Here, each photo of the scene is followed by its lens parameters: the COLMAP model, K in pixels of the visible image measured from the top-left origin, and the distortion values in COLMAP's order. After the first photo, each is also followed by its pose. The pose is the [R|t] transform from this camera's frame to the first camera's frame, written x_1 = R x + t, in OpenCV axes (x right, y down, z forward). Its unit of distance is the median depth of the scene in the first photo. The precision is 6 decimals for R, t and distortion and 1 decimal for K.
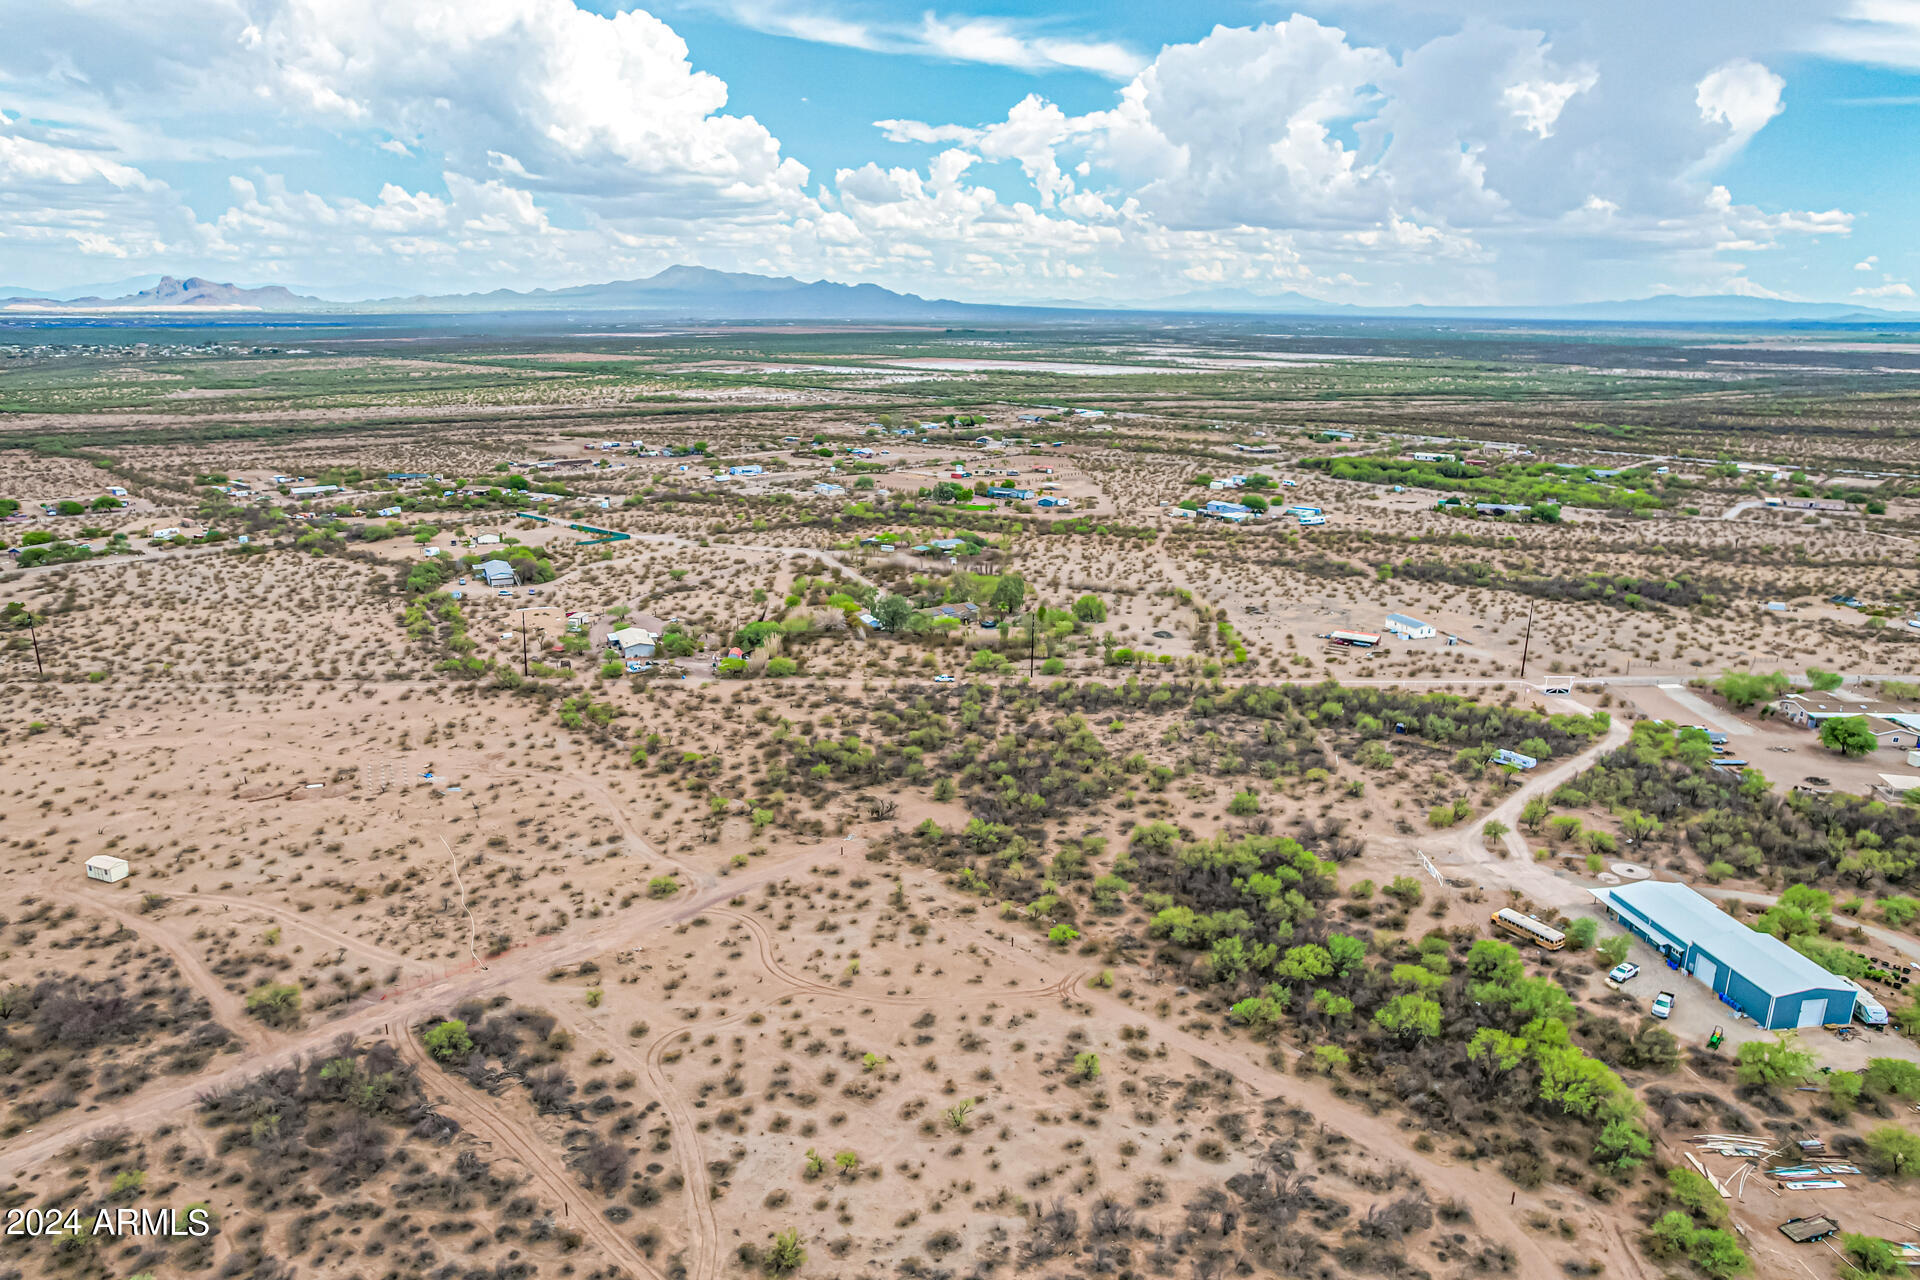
lens RADIAL K [[1235.6, 0, 952.9], [0, 1235.6, 644.1], [0, 0, 1]] dist [-0.079733, 0.070292]
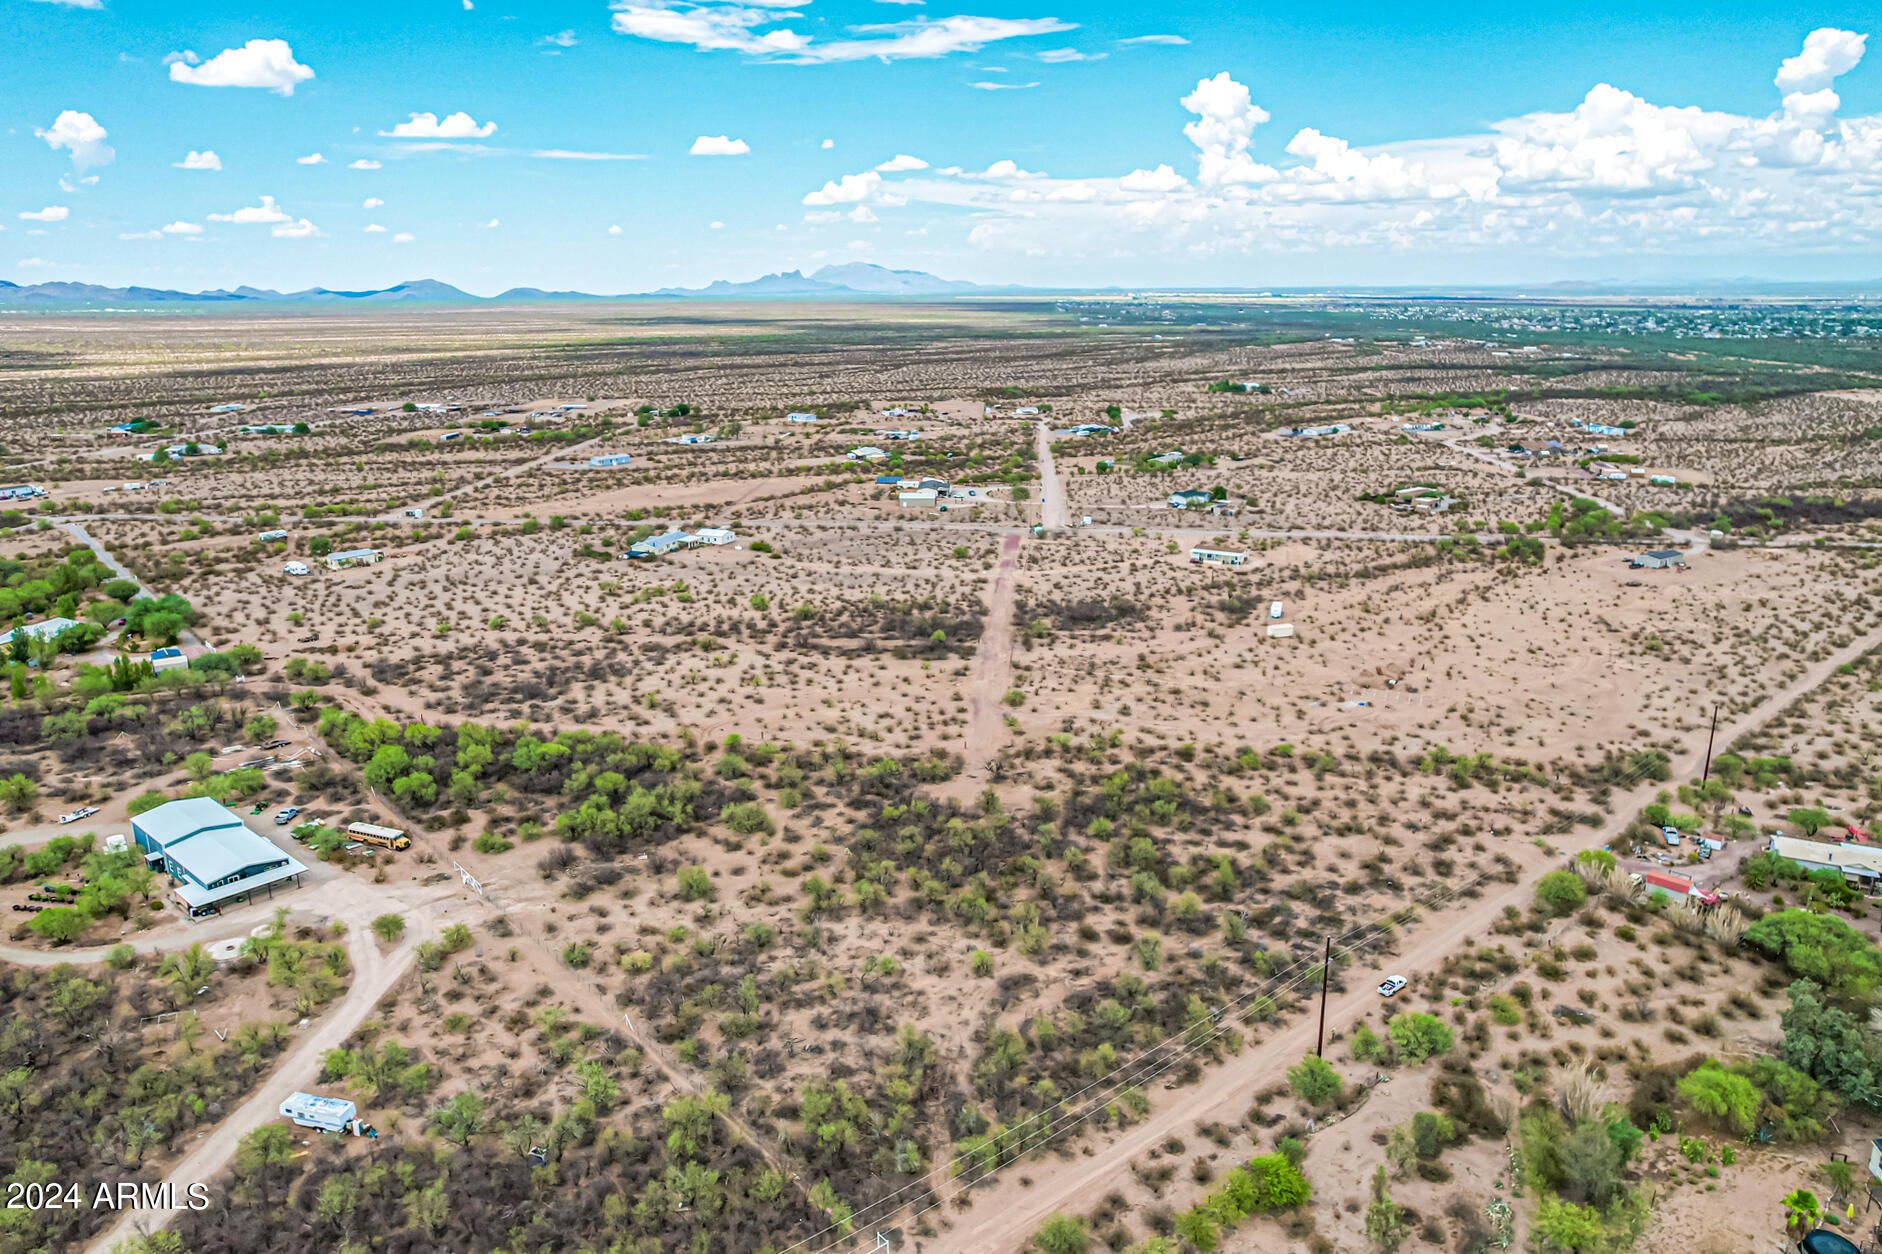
lens RADIAL K [[1276.0, 0, 935.4], [0, 1276.0, 641.7], [0, 0, 1]] dist [-0.082689, 0.074901]
pose [[-0.758766, 0.171135, -0.628480, 0.592923], [-0.175803, 0.875255, 0.450579, -0.401877], [0.627190, 0.452373, -0.634028, 1.498360]]
